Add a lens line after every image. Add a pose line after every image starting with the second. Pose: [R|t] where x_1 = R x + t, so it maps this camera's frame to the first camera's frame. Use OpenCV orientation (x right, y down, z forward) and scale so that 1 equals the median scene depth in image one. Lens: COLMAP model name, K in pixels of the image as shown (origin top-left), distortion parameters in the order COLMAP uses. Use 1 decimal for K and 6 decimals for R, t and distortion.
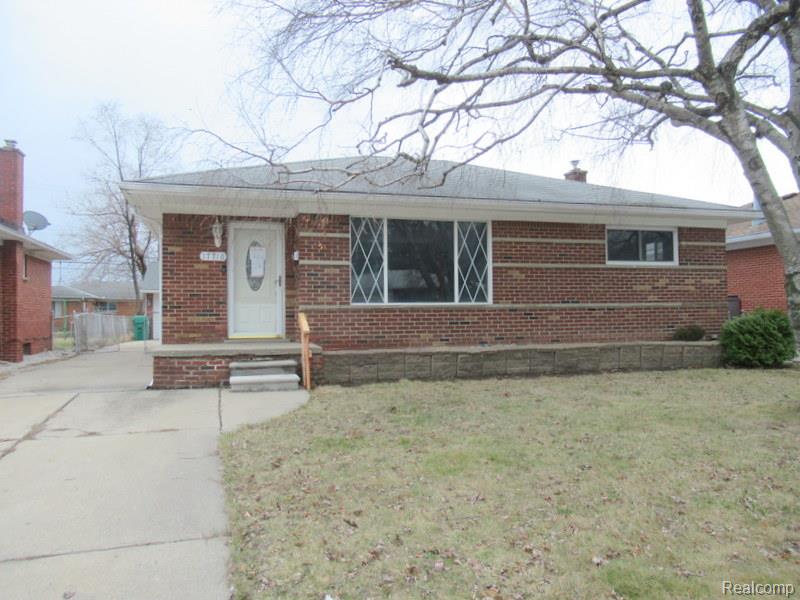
lens RADIAL K [[600.9, 0, 400.0], [0, 600.9, 300.0], [0, 0, 1]] dist [-0.002375, -0.004732]
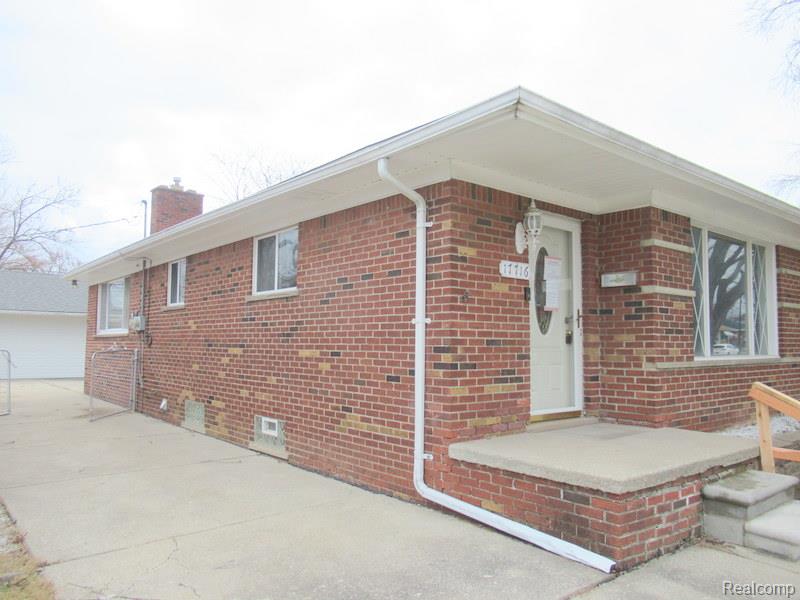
lens RADIAL K [[600.9, 0, 400.0], [0, 600.9, 300.0], [0, 0, 1]] dist [-0.002375, -0.004732]
pose [[0.922861, 0.043534, 0.382666, -0.611738], [-0.028101, 0.998554, -0.045828, -0.018495], [-0.384107, 0.031540, 0.922750, 0.546943]]
